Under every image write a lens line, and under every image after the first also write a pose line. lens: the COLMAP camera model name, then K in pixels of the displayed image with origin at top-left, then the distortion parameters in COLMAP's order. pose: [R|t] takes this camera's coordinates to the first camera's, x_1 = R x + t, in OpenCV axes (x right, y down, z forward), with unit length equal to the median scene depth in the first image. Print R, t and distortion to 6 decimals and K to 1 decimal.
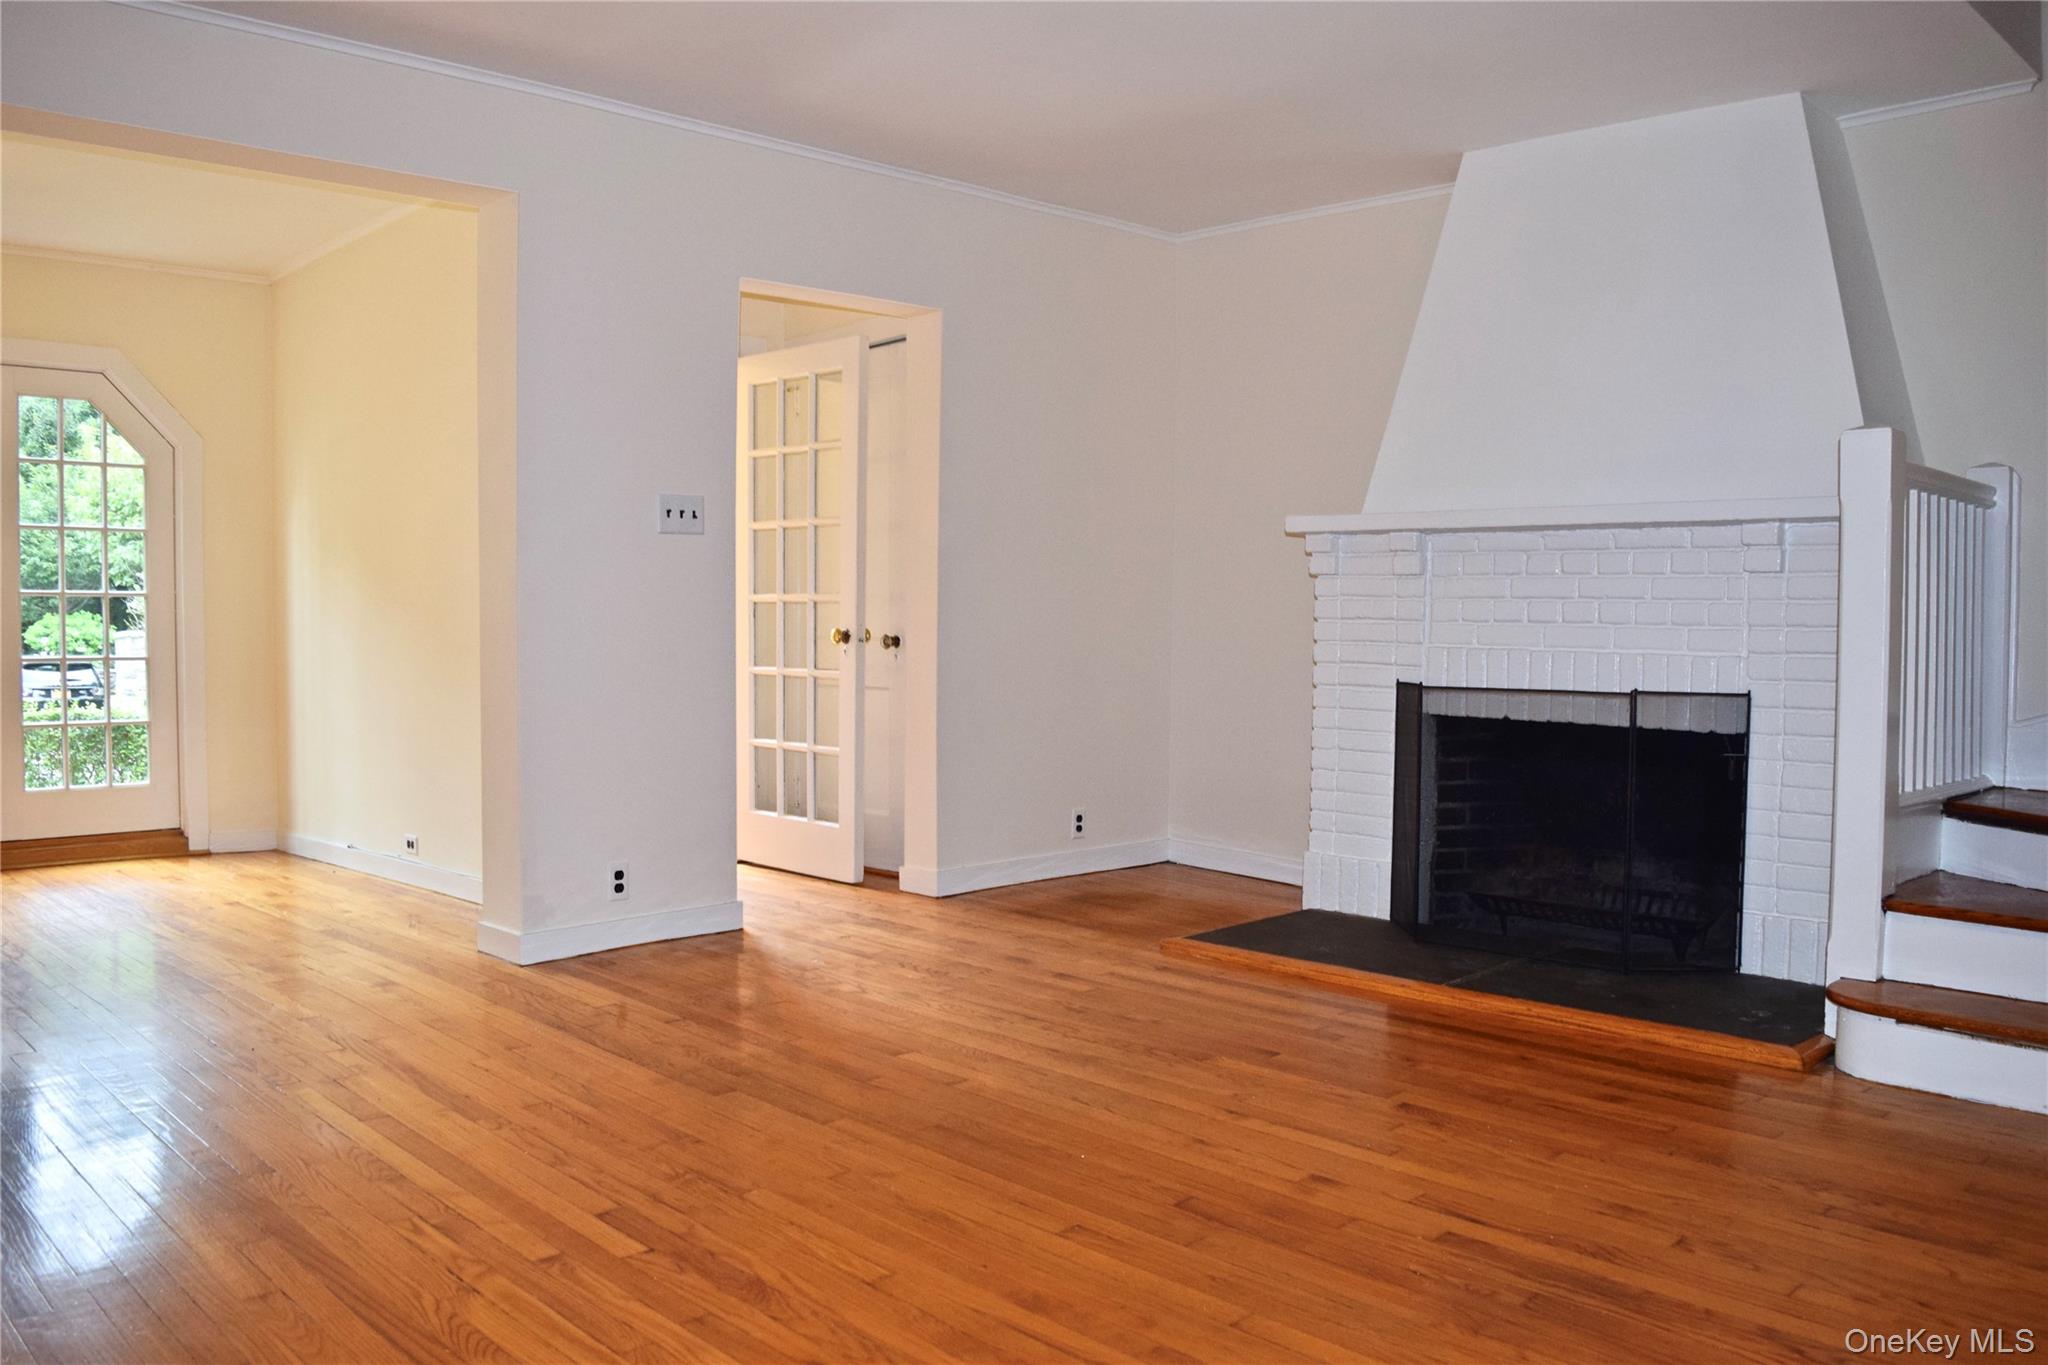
lens RADIAL K [[1602.0, 0, 1024.0], [0, 1602.0, 682.5], [0, 0, 1]] dist [-0.085629, -0.001384]
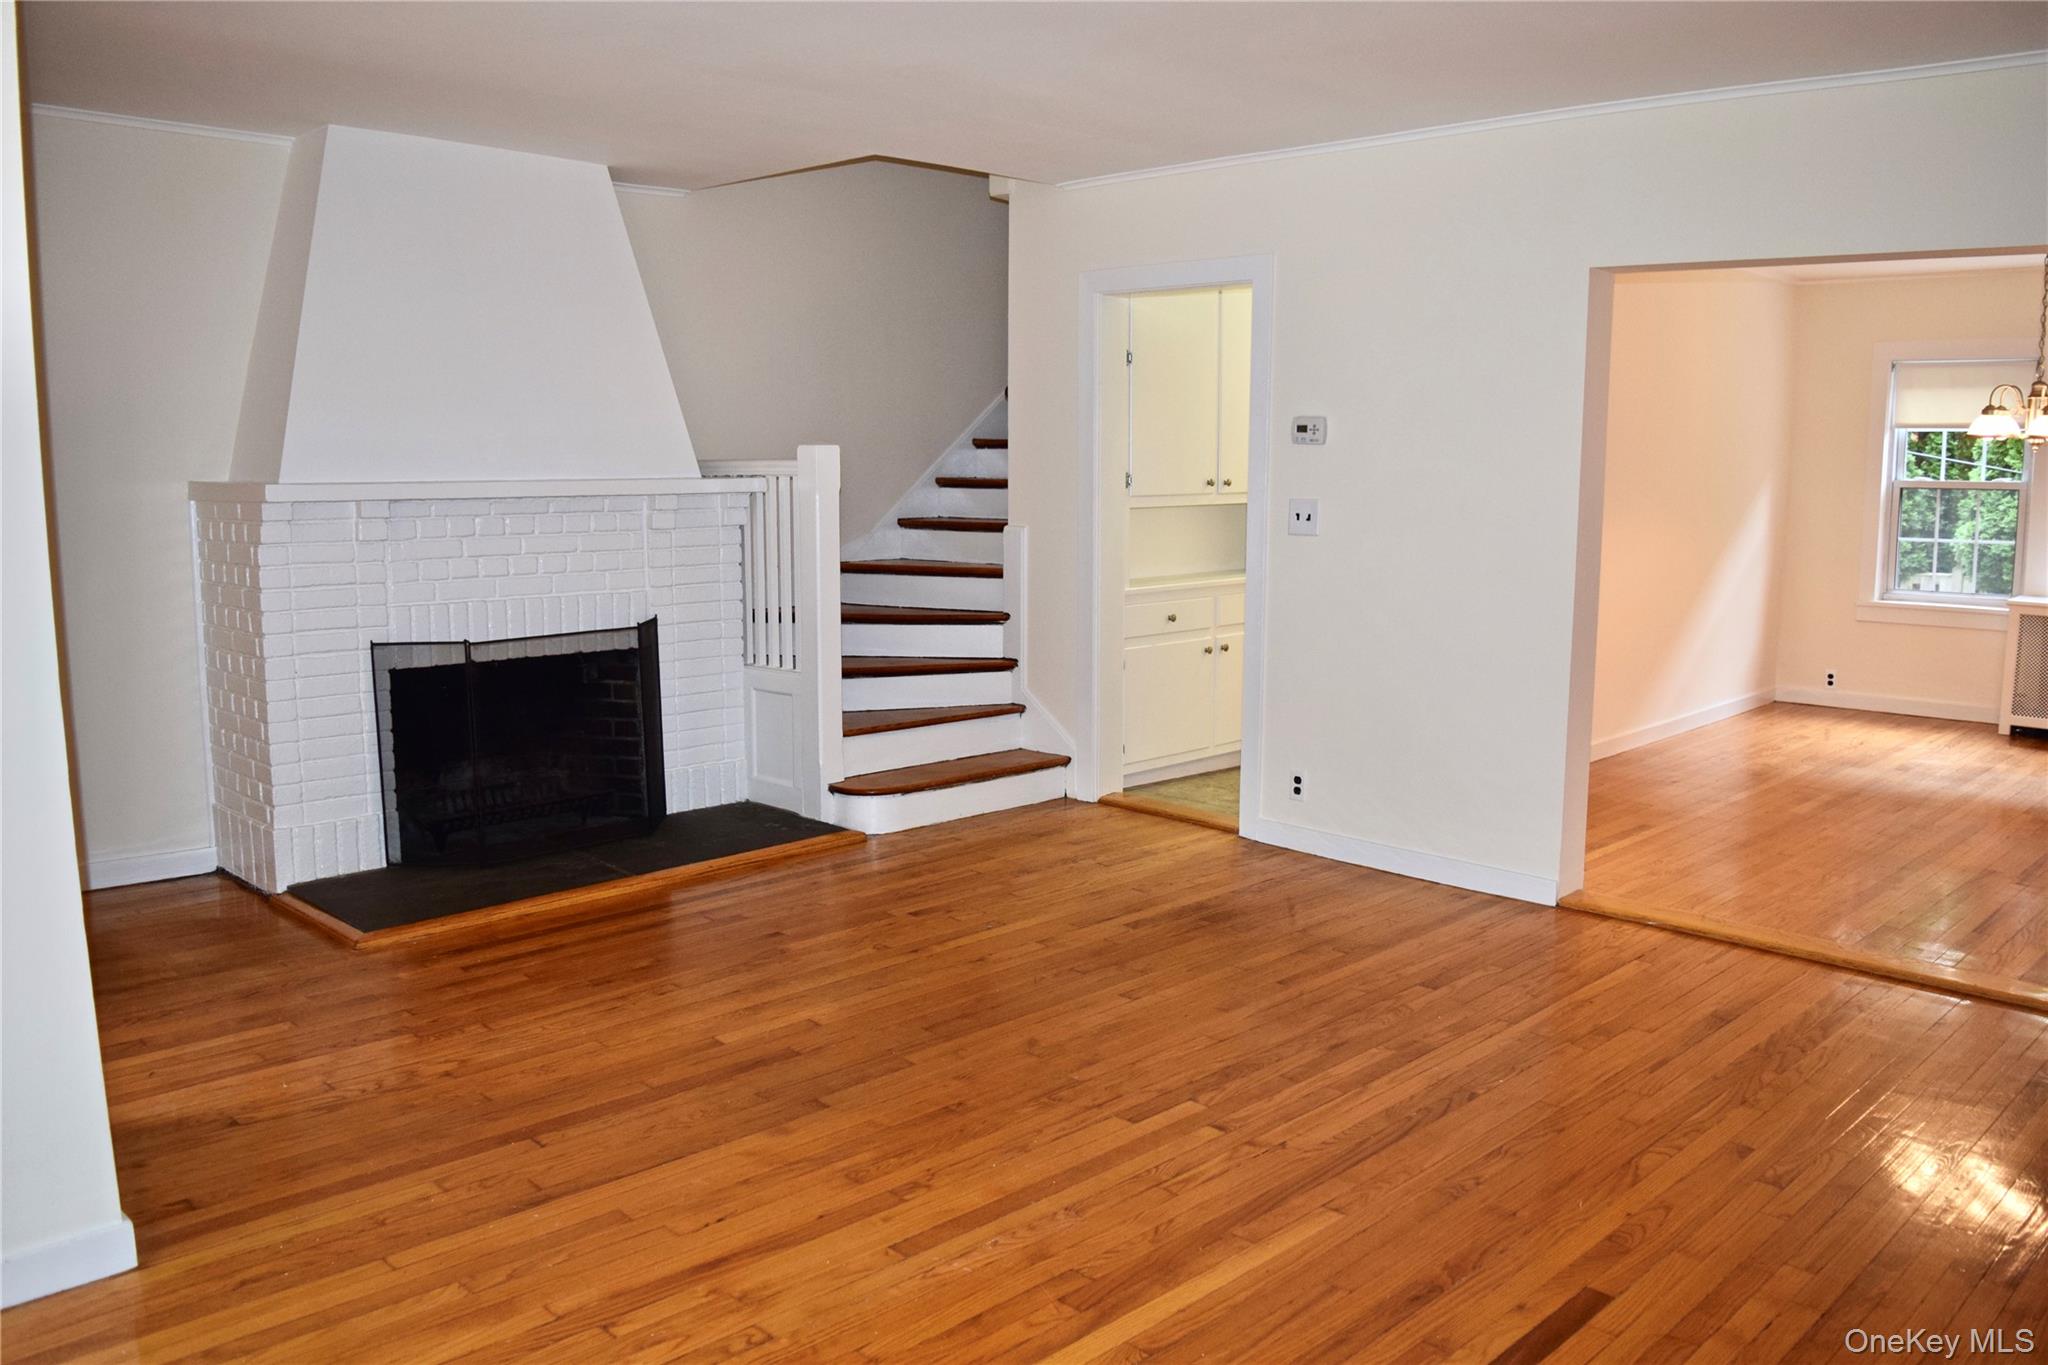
lens RADIAL K [[1602.0, 0, 1024.0], [0, 1602.0, 682.5], [0, 0, 1]] dist [-0.085629, -0.001384]
pose [[-0.022199, -0.147763, 0.988774, -1.177397], [0.036848, 0.988224, 0.148508, -0.165569], [-0.999074, 0.039731, -0.016492, 0.864778]]
